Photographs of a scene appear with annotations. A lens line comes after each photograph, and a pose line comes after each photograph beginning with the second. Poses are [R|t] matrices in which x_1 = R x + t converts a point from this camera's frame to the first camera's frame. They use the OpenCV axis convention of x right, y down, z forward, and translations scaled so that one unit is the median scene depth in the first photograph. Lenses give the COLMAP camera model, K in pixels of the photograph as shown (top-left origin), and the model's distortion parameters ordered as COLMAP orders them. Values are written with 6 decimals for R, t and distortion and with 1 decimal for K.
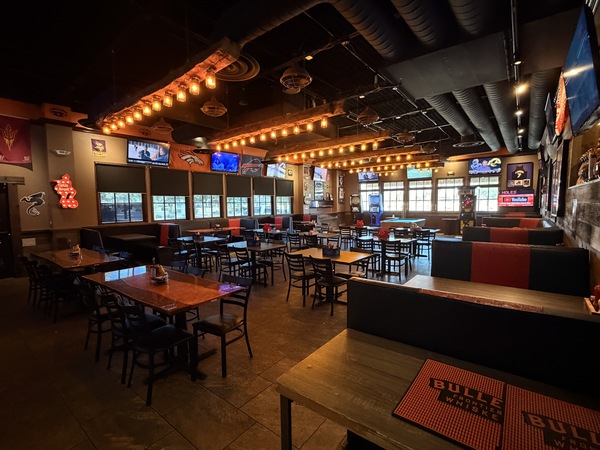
lens RADIAL K [[284.9, 0, 300.0], [0, 284.9, 225.0], [0, 0, 1]] dist [-0.003769, -0.000180]
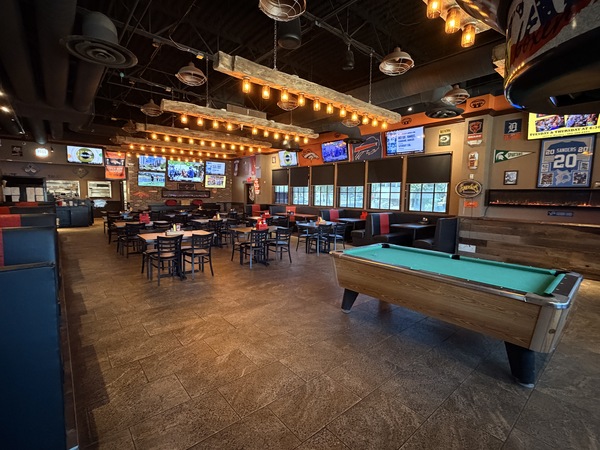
lens RADIAL K [[284.9, 0, 300.0], [0, 284.9, 225.0], [0, 0, 1]] dist [-0.003769, -0.000180]
pose [[-0.187942, 0.122441, -0.974518, 0.805928], [-0.076897, 0.987319, 0.138880, -0.101297], [0.979165, 0.101039, -0.176144, 1.147909]]
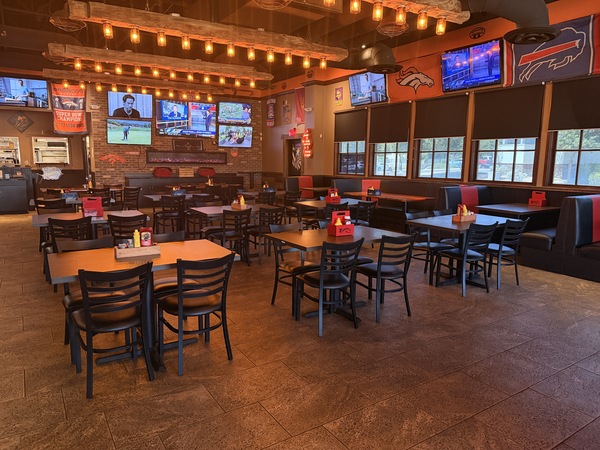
lens RADIAL K [[423.7, 0, 300.0], [0, 423.7, 225.0], [0, 0, 1]] dist [0.027684, -0.007980]
pose [[-0.319588, 0.164317, -0.933201, 0.594511], [-0.065278, 0.978692, 0.194683, -0.084079], [0.945305, 0.123136, -0.302052, 1.037809]]
